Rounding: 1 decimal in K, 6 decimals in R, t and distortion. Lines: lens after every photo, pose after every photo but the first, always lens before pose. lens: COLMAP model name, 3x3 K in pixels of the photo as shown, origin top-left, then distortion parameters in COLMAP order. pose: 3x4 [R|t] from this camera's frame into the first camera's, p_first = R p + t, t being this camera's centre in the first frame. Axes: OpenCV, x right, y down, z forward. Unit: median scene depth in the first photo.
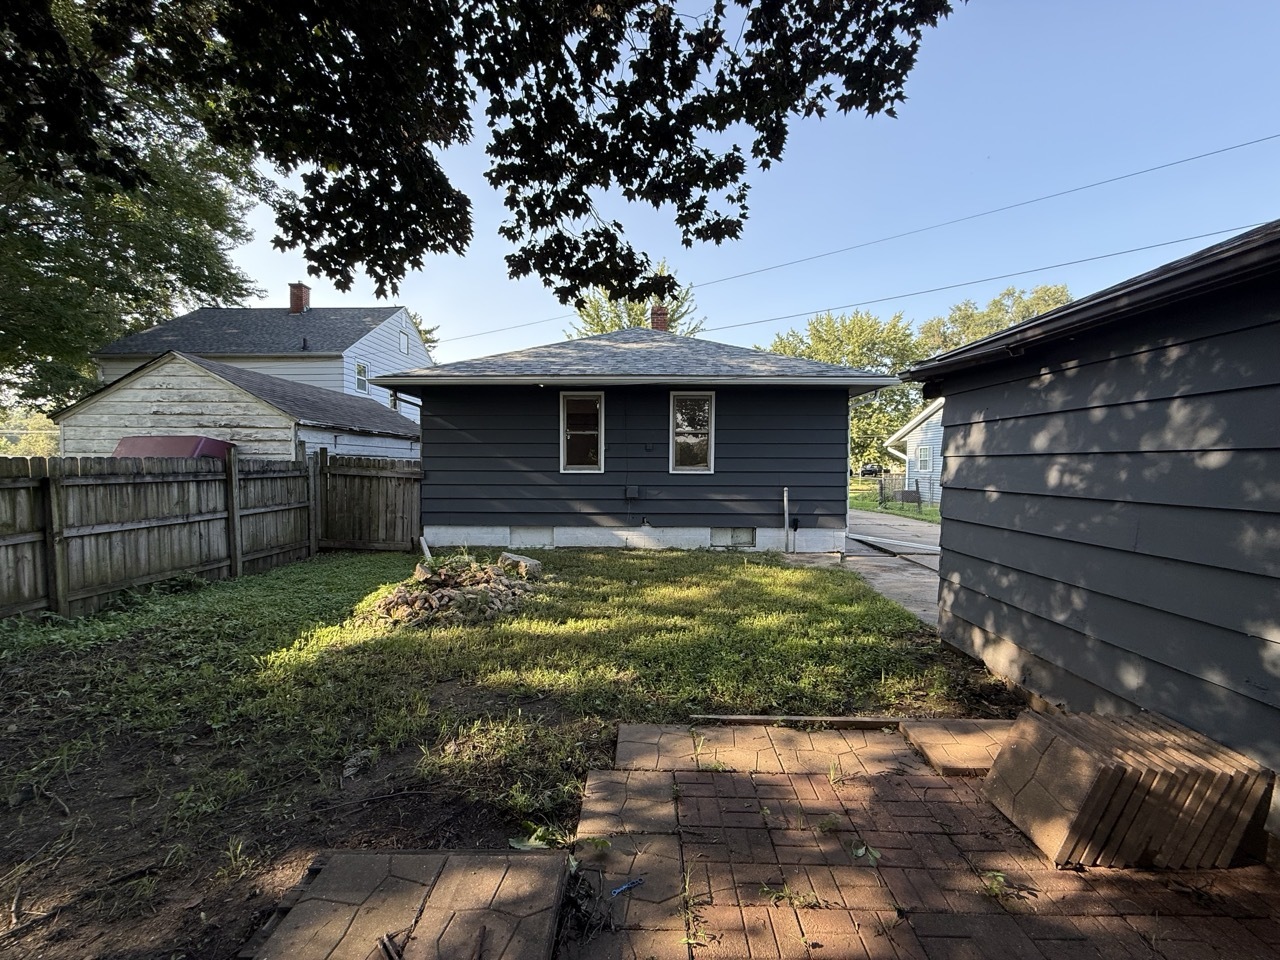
lens RADIAL K [[508.9, 0, 636.1], [0, 508.9, 483.1], [0, 0, 1]] dist [0.001369, -0.000335]
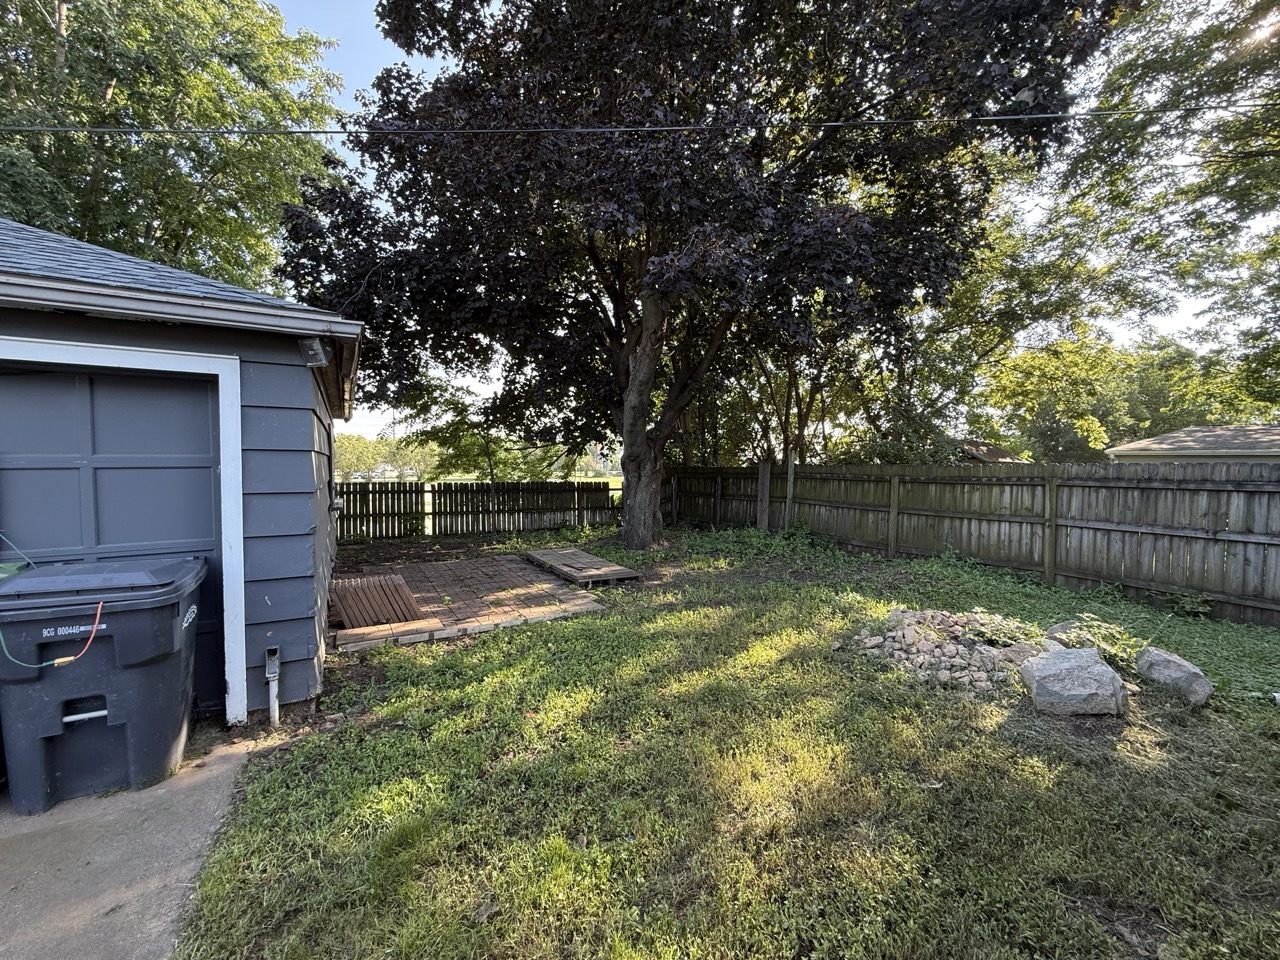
lens RADIAL K [[508.9, 0, 644.3], [0, 508.9, 487.1], [0, 0, 1]] dist [0.001369, -0.000335]
pose [[-0.845223, 0.018334, -0.534100, 0.518267], [-0.027524, 0.996592, 0.077767, -0.066399], [0.533705, 0.080431, -0.841837, 1.618383]]
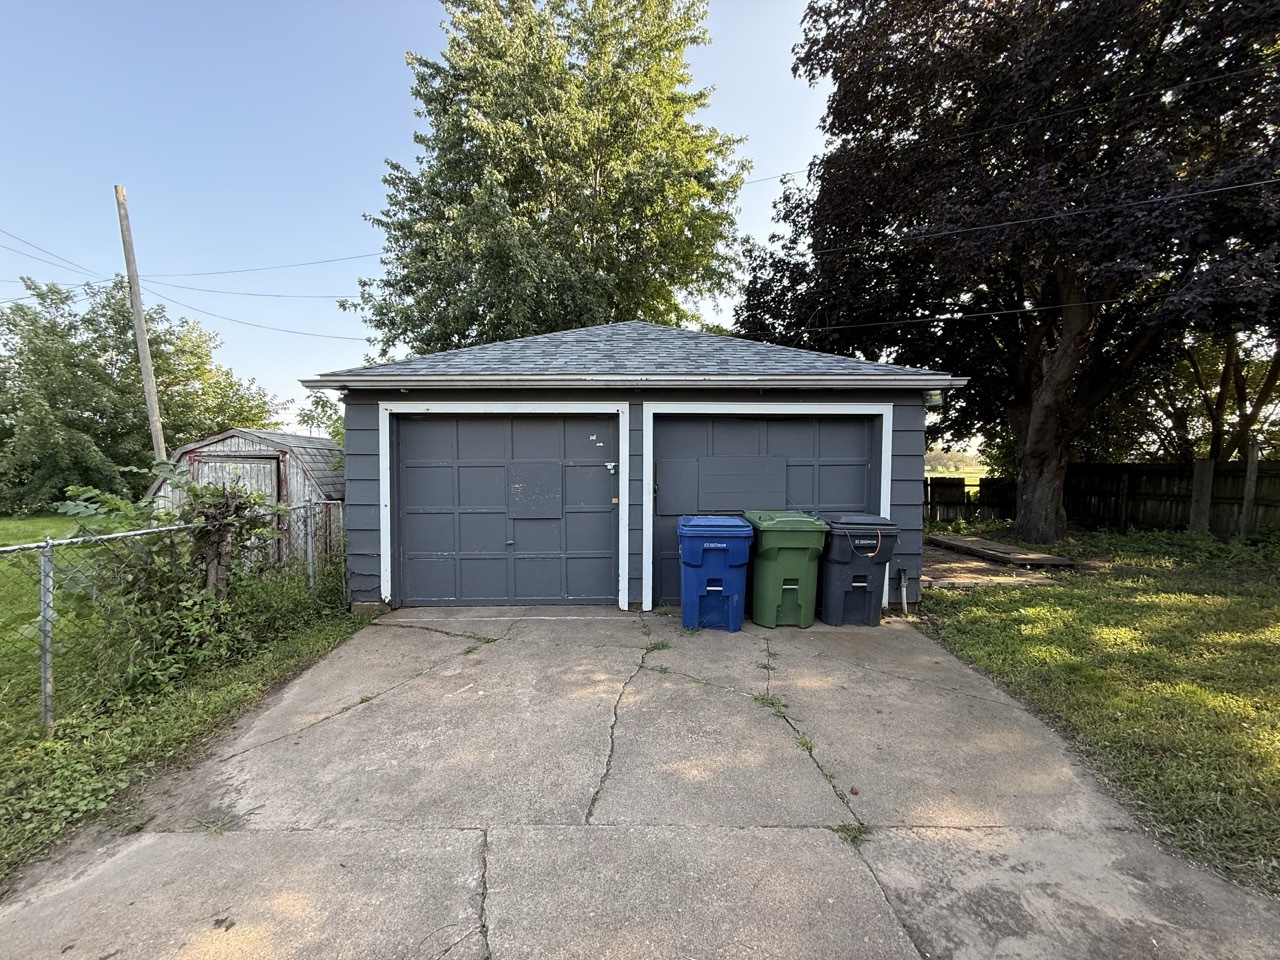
lens RADIAL K [[508.9, 0, 637.8], [0, 508.9, 486.7], [0, 0, 1]] dist [0.001369, -0.000335]
pose [[-0.999448, -0.000574, -0.033214, 1.164600], [-0.003799, 0.995267, 0.097102, -0.087911], [0.033001, 0.097175, -0.994720, 1.912015]]
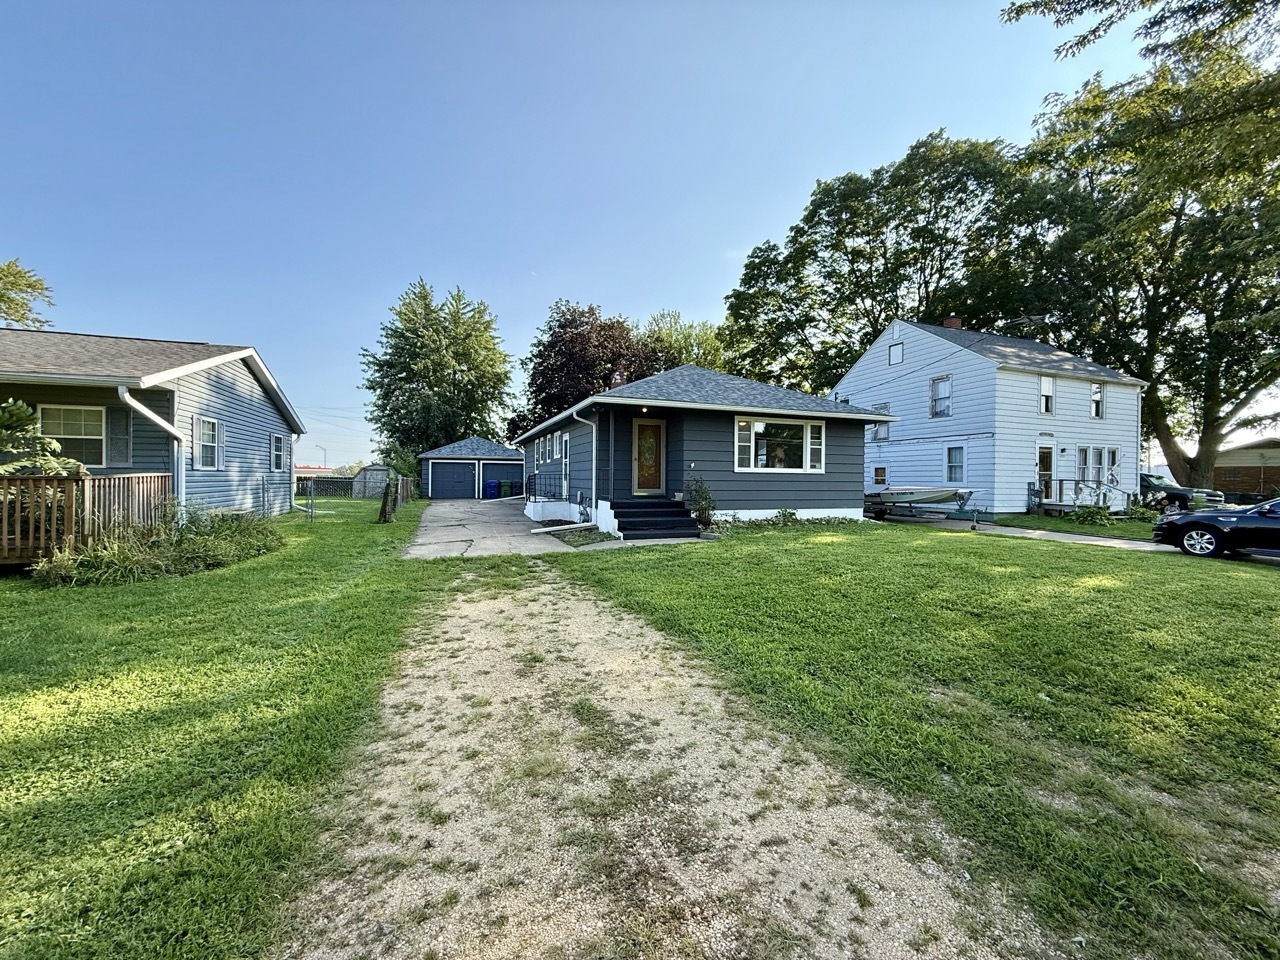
lens RADIAL K [[508.9, 0, 653.6], [0, 508.9, 482.4], [0, 0, 1]] dist [0.001369, -0.000335]
pose [[-0.916496, 0.000510, -0.400044, 1.640039], [-0.020983, 0.998561, 0.049346, -0.242910], [0.399493, 0.053620, -0.915167, 7.091792]]
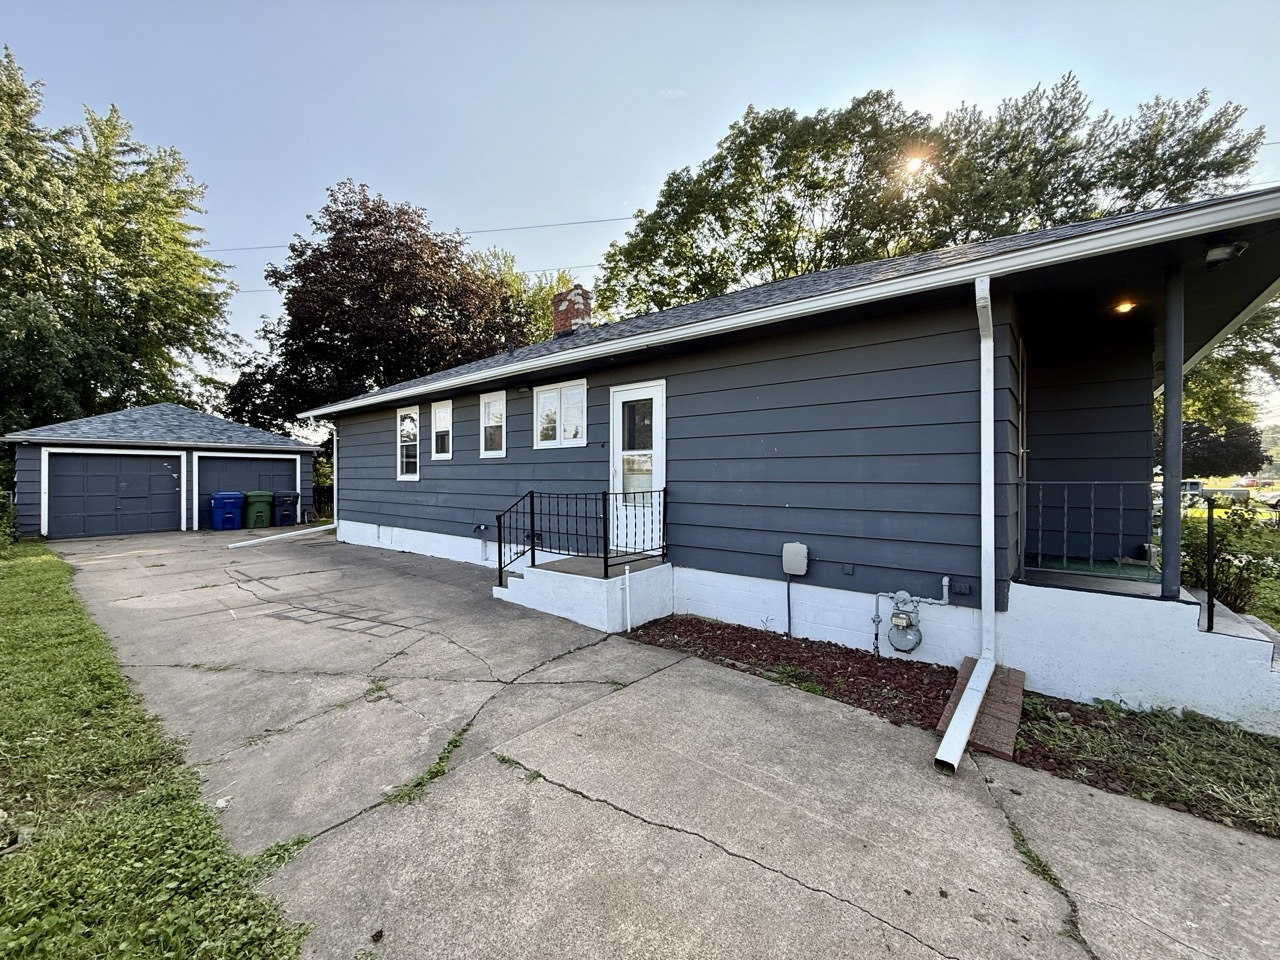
lens RADIAL K [[508.9, 0, 635.3], [0, 508.9, 478.1], [0, 0, 1]] dist [0.001369, -0.000335]
pose [[-0.614031, 0.001033, -0.789281, 1.844285], [-0.035095, 0.998974, 0.028610, -0.180458], [0.788501, 0.045267, -0.613365, 4.525065]]
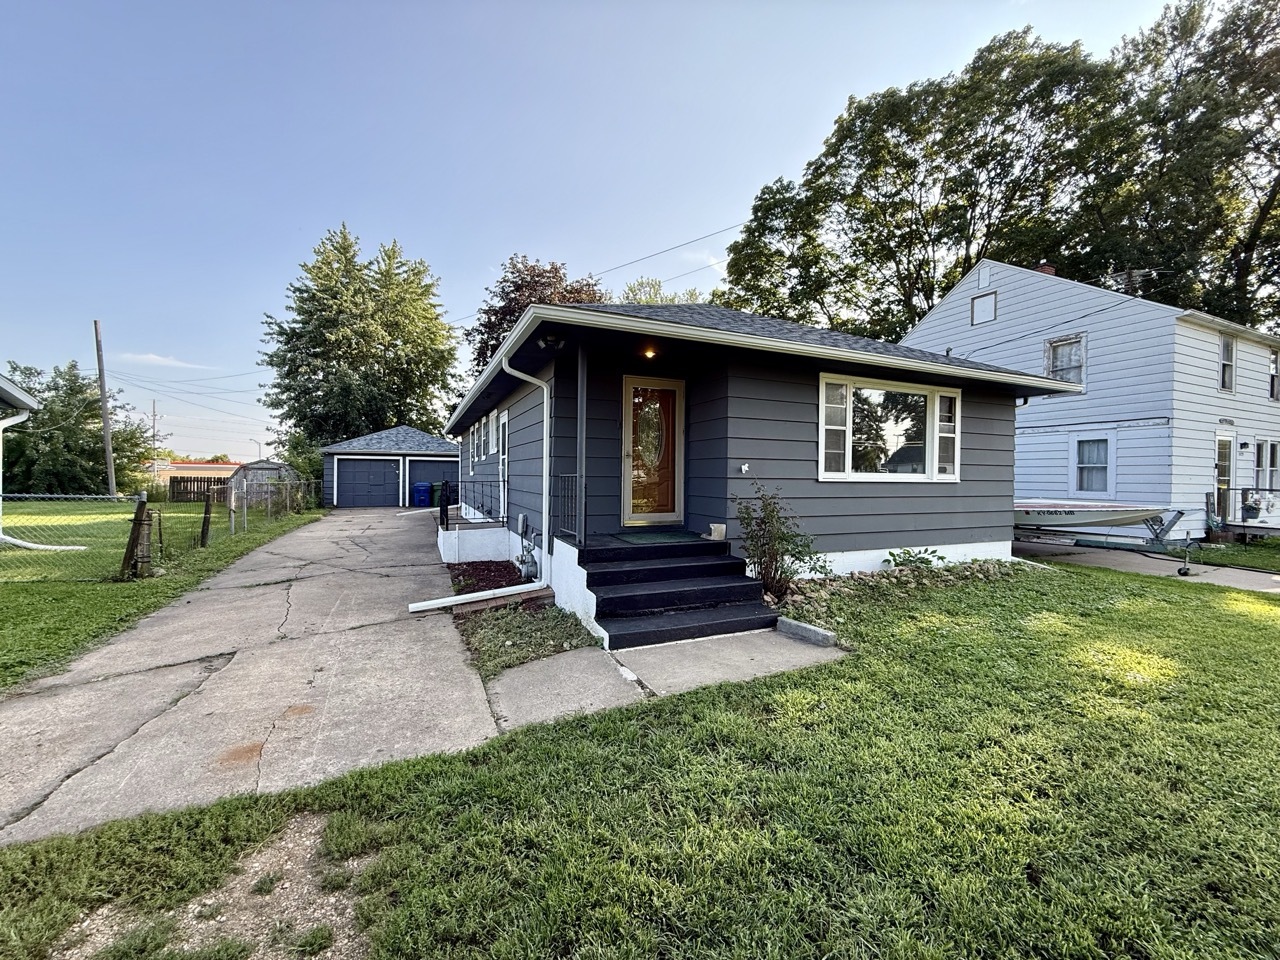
lens RADIAL K [[508.9, 0, 637.4], [0, 508.9, 476.1], [0, 0, 1]] dist [0.001369, -0.000335]
pose [[-0.903237, -0.005239, -0.429111, 1.202103], [-0.025810, 0.998779, 0.042133, -0.232539], [0.428366, 0.049131, -0.902269, 5.789336]]
